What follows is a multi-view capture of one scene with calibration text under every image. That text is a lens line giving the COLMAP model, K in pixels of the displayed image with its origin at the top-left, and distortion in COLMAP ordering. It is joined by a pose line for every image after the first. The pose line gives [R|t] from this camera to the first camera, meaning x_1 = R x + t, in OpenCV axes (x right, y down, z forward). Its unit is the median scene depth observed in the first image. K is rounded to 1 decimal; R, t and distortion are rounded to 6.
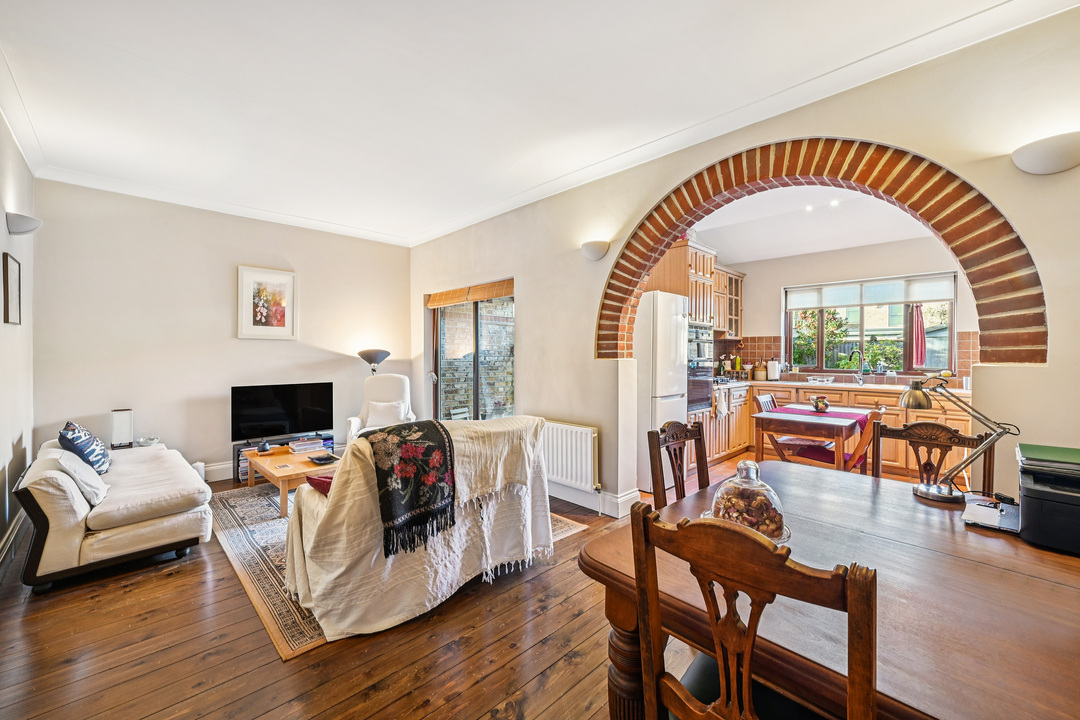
lens RADIAL K [[432.9, 0, 538.1], [0, 432.9, 358.5], [0, 0, 1]] dist [0.002271, -0.000148]
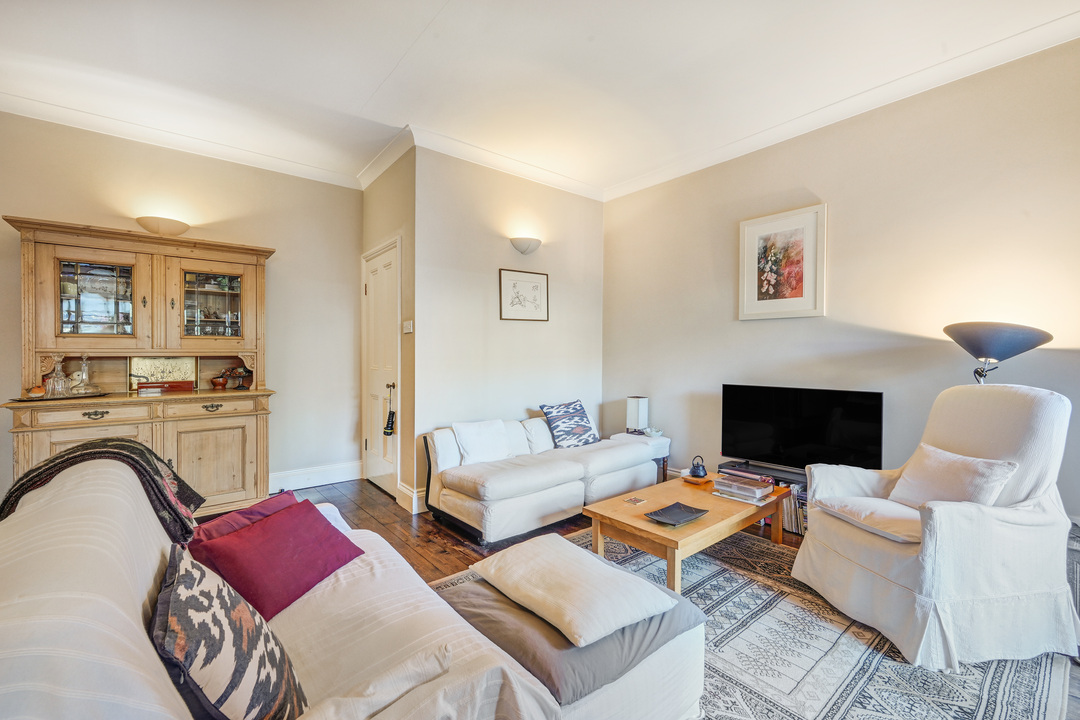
lens RADIAL K [[432.9, 0, 540.5], [0, 432.9, 360.3], [0, 0, 1]] dist [0.002271, -0.000148]
pose [[-0.079513, 0.014074, -0.996734, 0.081074], [-0.008424, 0.999855, 0.014790, 0.014666], [0.996798, 0.009573, -0.079383, 0.727403]]
